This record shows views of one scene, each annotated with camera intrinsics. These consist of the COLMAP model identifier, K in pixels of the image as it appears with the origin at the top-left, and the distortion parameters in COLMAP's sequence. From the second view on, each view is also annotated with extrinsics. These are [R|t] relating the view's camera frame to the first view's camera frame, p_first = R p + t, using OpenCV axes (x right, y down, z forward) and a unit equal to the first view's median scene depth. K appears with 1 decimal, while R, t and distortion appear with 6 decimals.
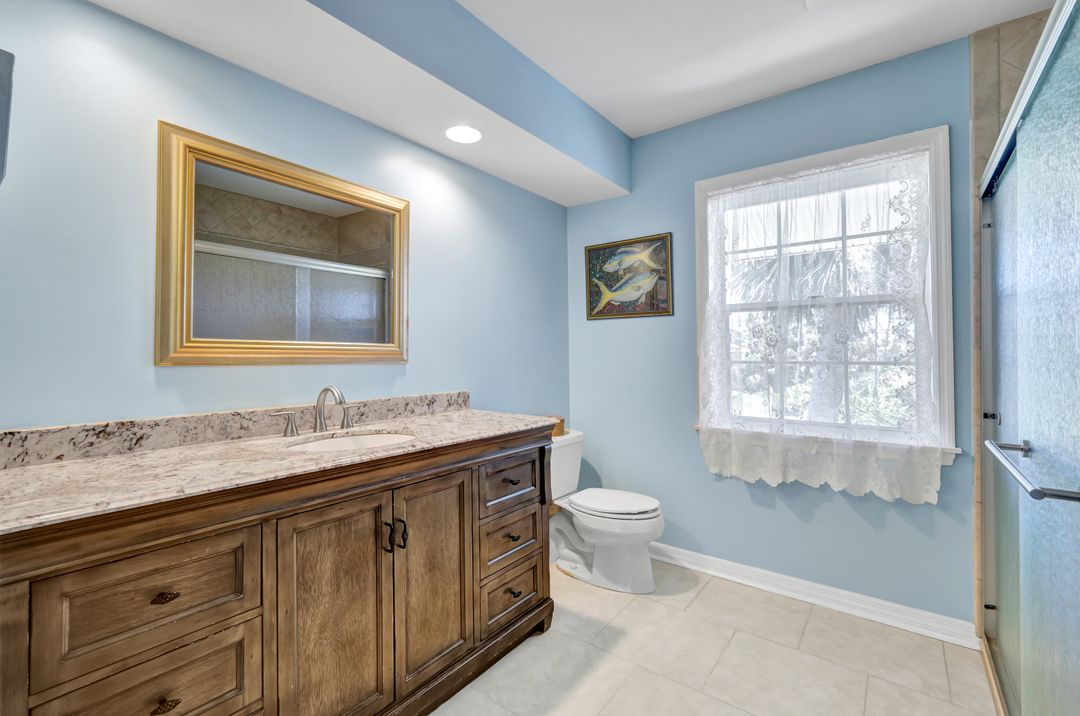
lens RADIAL K [[473.0, 0, 542.2], [0, 473.0, 349.8], [0, 0, 1]] dist [-0.001092, -0.000186]
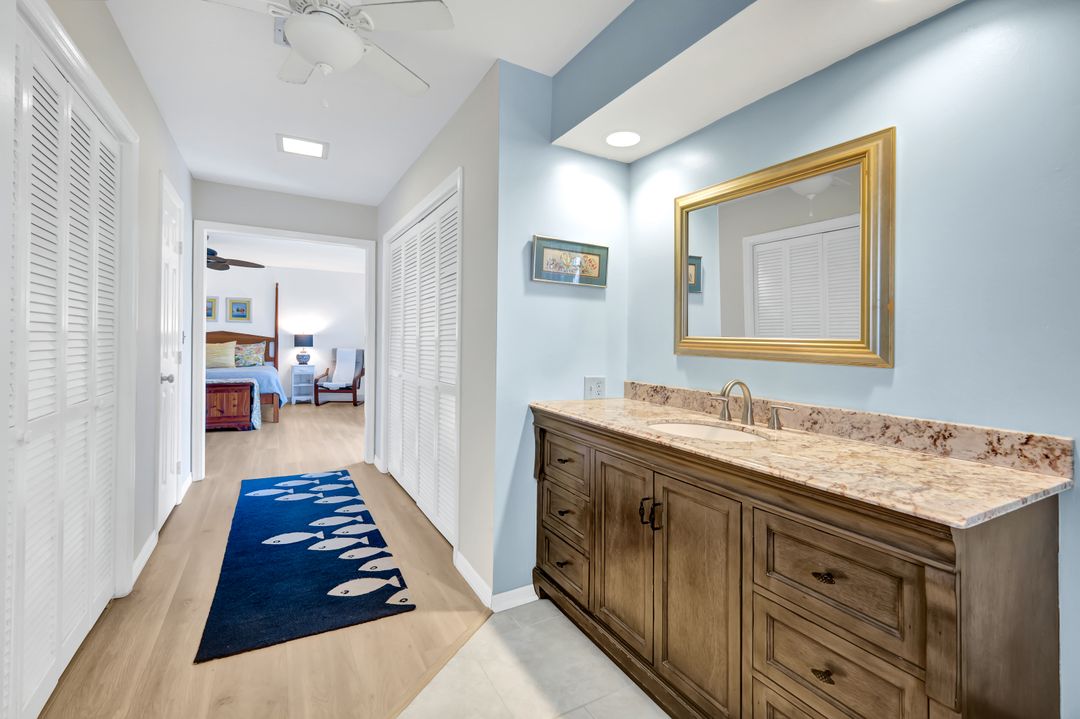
lens RADIAL K [[473.0, 0, 542.2], [0, 473.0, 351.3], [0, 0, 1]] dist [-0.001092, -0.000186]
pose [[-0.401604, 0.013063, -0.915720, 0.635844], [-0.013134, 0.999713, 0.020021, -0.000952], [0.915719, 0.020068, -0.401318, 0.967971]]
